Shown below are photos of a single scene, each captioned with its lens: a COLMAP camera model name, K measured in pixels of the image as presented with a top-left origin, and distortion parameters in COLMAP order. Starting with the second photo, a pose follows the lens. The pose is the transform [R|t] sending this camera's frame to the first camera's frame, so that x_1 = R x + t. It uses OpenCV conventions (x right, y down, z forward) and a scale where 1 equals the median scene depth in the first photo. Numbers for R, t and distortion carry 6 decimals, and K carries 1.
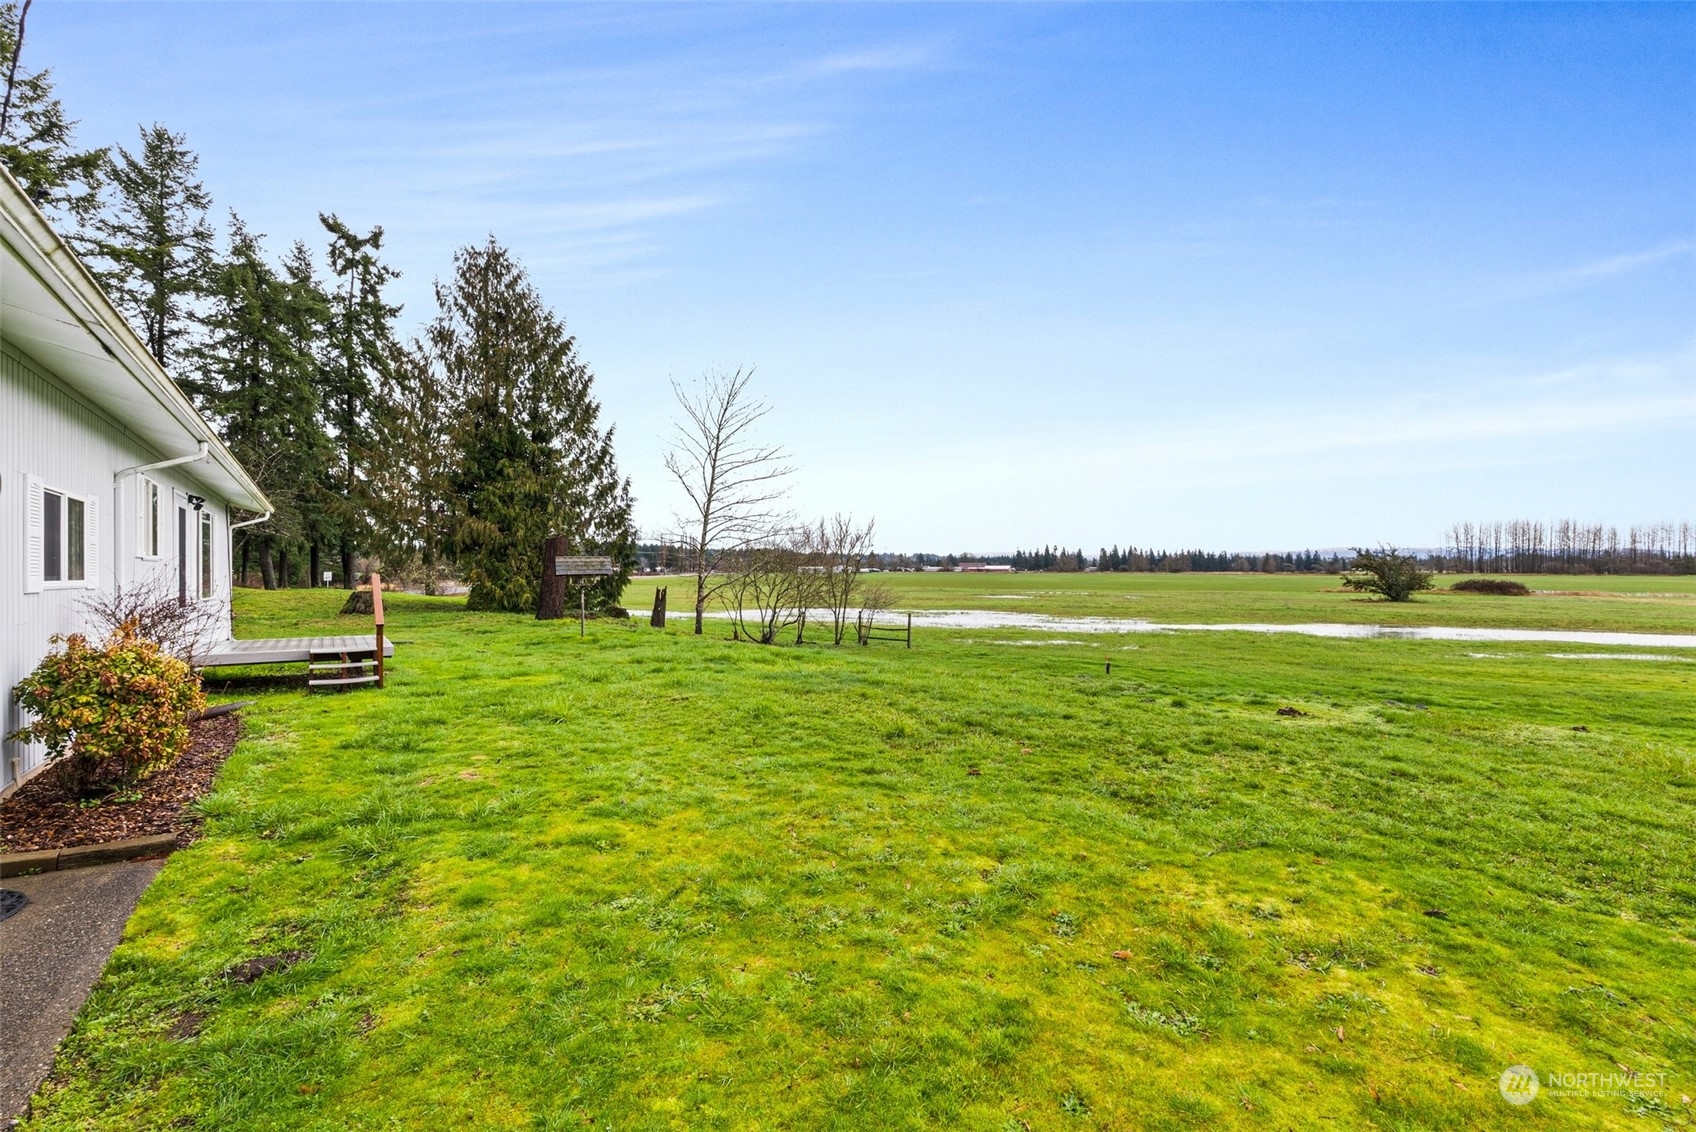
lens RADIAL K [[750.2, 0, 850.8], [0, 750.2, 559.4], [0, 0, 1]] dist [-0.004172, 0.000475]
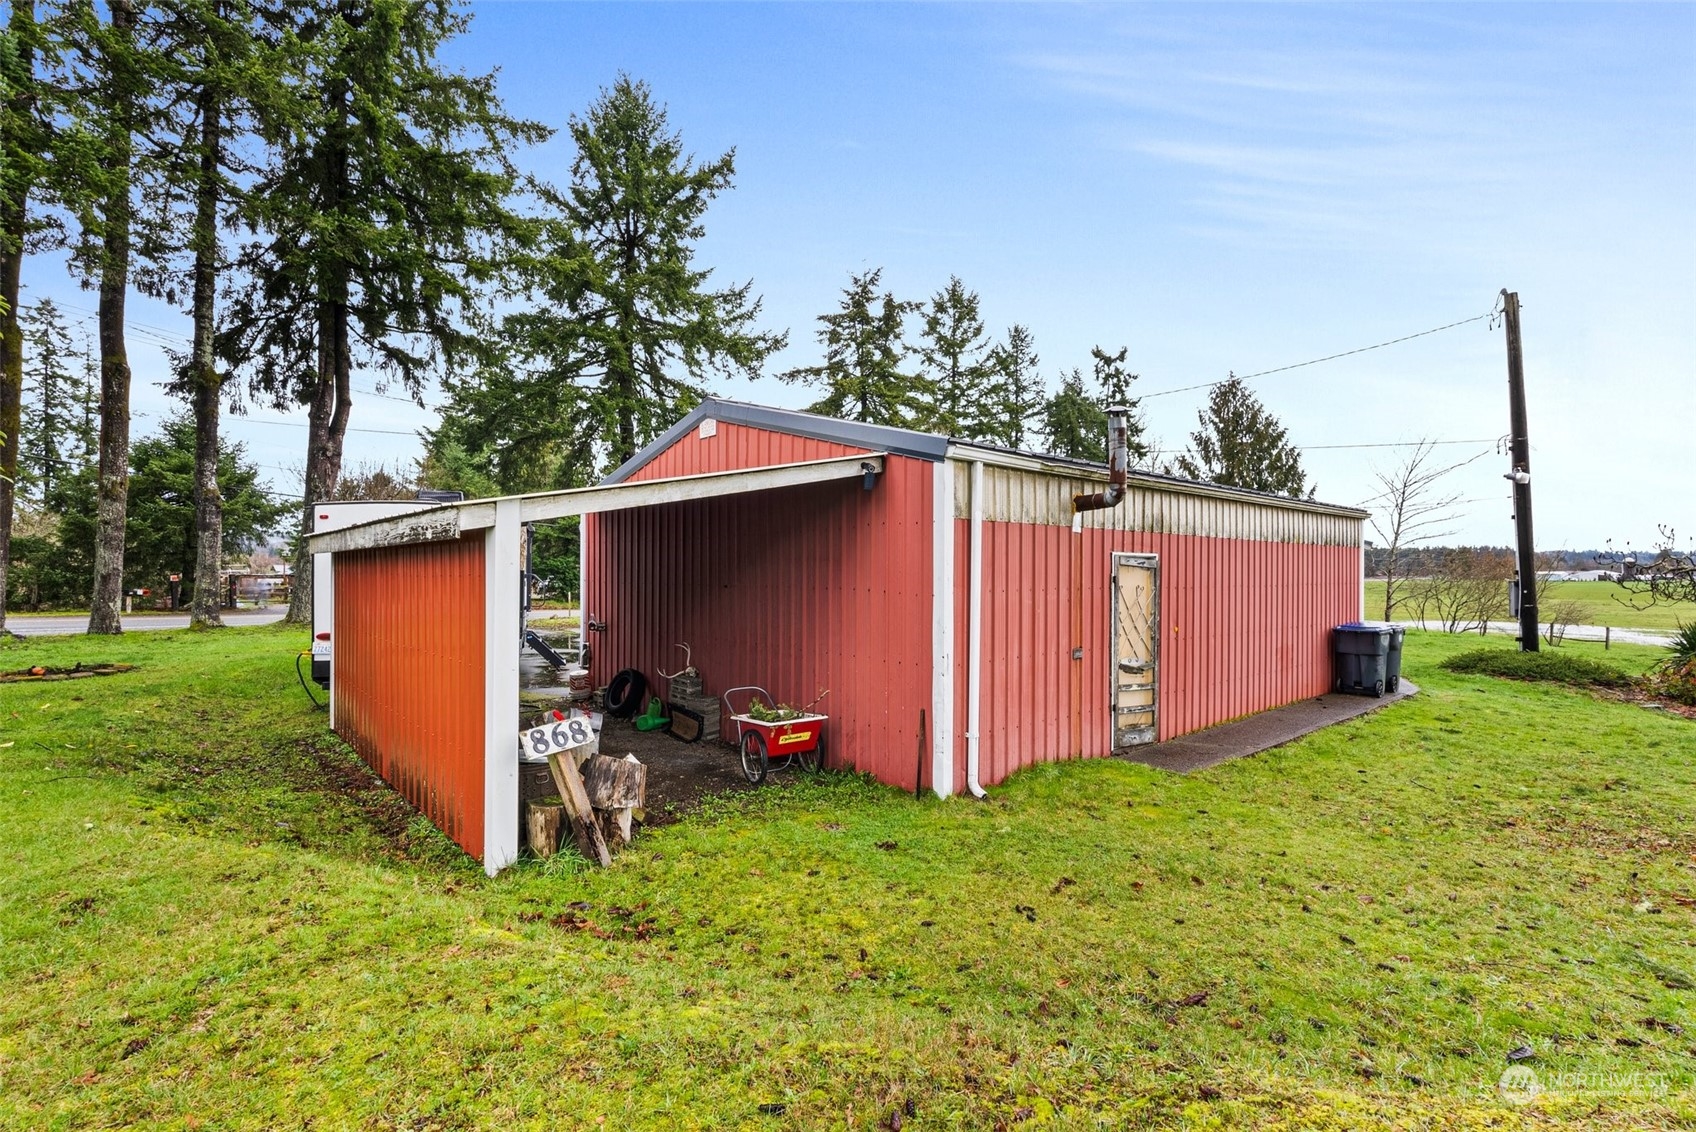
lens RADIAL K [[803.6, 0, 846.8], [0, 803.6, 570.7], [0, 0, 1]] dist [-0.000281, 0.000022]
pose [[0.716805, 0.004034, -0.697262, 0.107001], [0.003012, 0.999956, 0.008881, -0.027399], [0.697267, -0.008466, 0.716762, -0.686372]]
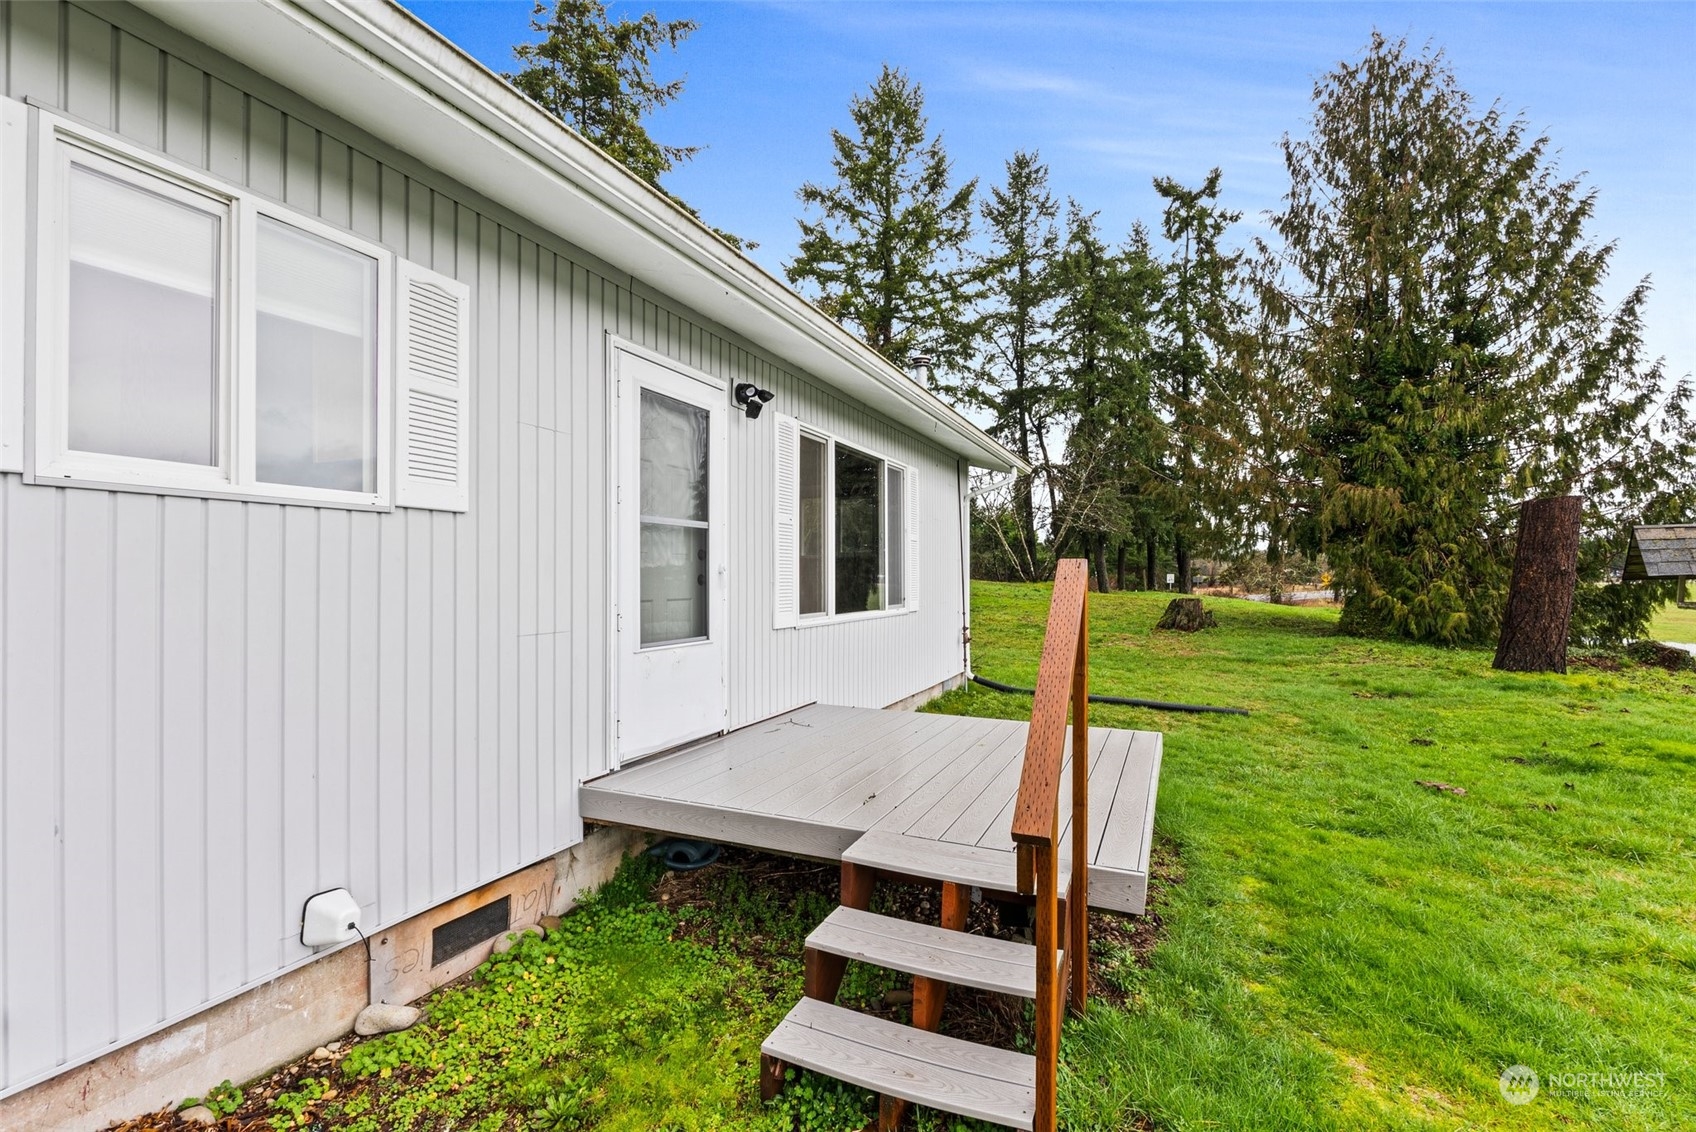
lens RADIAL K [[750.2, 0, 849.9], [0, 750.2, 574.6], [0, 0, 1]] dist [-0.004172, 0.000475]
pose [[0.516594, 0.004859, -0.856217, -0.150152], [0.008049, 0.999912, 0.010531, 0.007058], [0.856193, -0.012332, 0.516509, 0.262419]]
